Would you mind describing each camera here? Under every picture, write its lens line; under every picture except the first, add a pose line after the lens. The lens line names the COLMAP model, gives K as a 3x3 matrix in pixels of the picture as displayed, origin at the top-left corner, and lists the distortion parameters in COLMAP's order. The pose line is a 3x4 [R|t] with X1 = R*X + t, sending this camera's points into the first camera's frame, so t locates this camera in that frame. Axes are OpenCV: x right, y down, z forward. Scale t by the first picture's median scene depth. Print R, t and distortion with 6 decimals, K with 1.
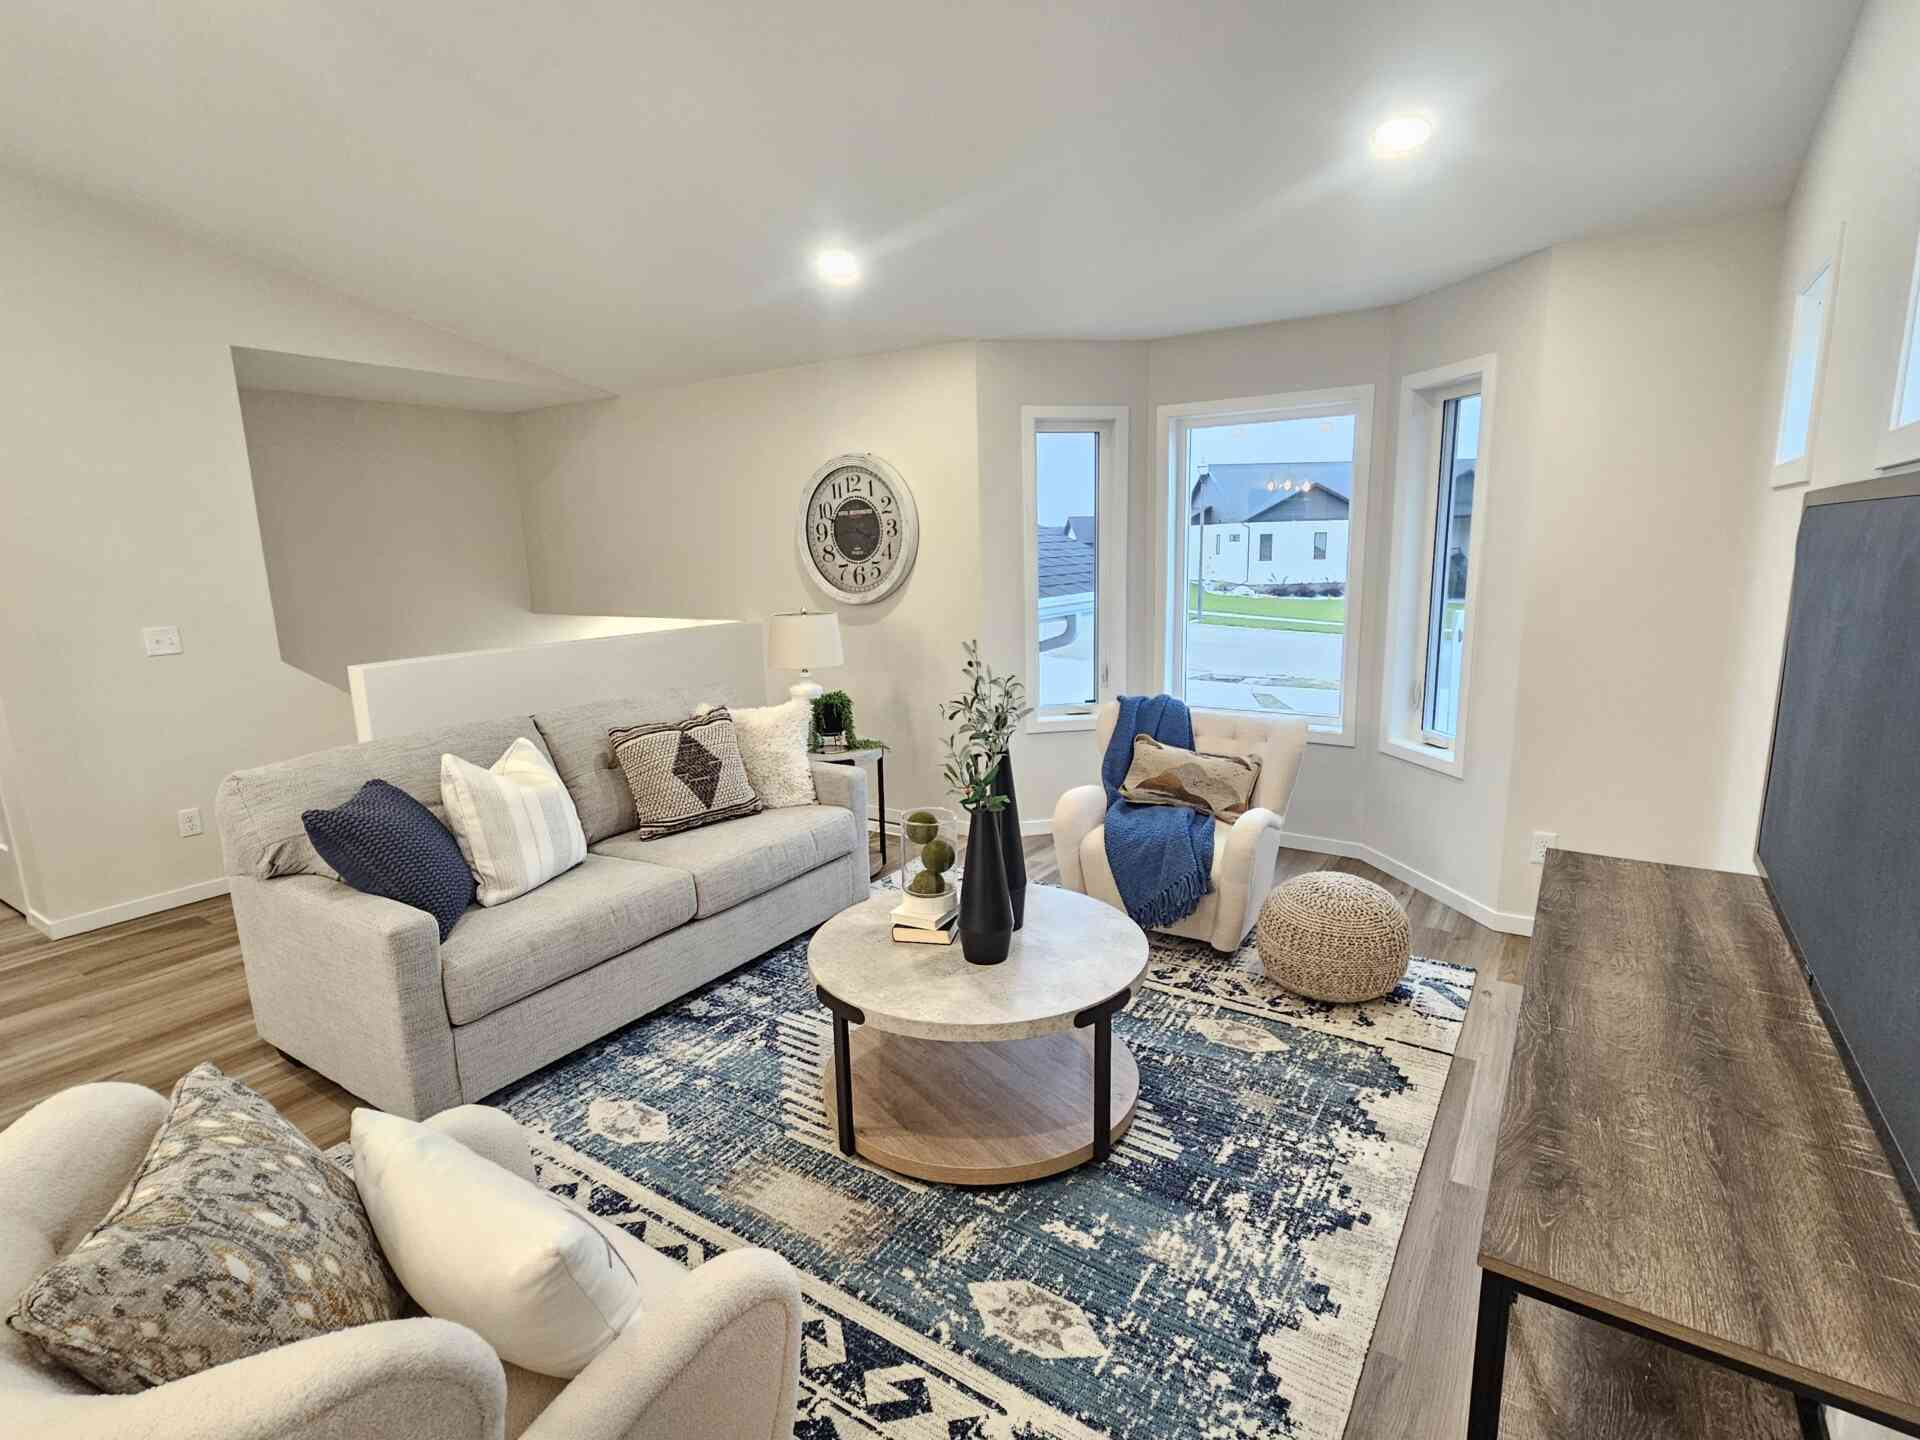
lens RADIAL K [[945.2, 0, 960.0], [0, 945.2, 720.0], [0, 0, 1]] dist [-0.001790, -0.000857]
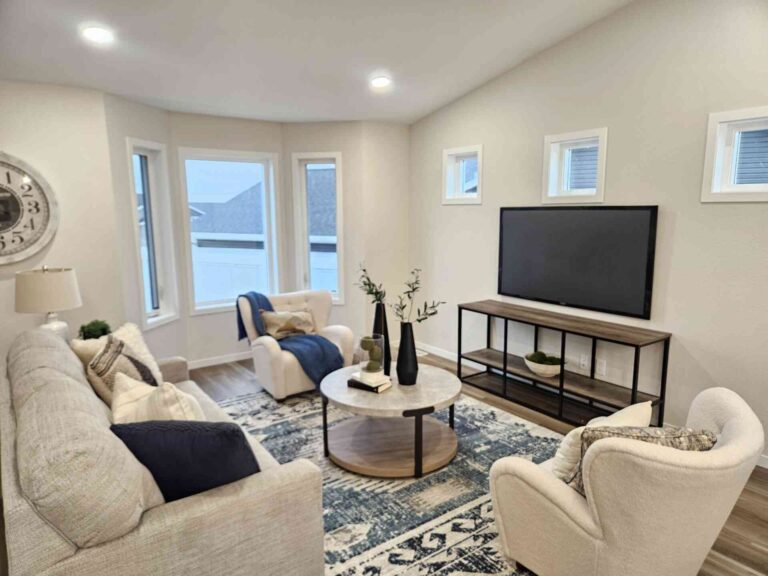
lens RADIAL K [[513.1, 0, 384.0], [0, 513.1, 288.0], [0, 0, 1]] dist [0.044434, -0.000057]
pose [[0.361468, -0.127547, 0.923619, -1.188111], [0.171859, 0.982740, 0.068452, -0.099643], [-0.916409, 0.133989, 0.377149, 0.495194]]
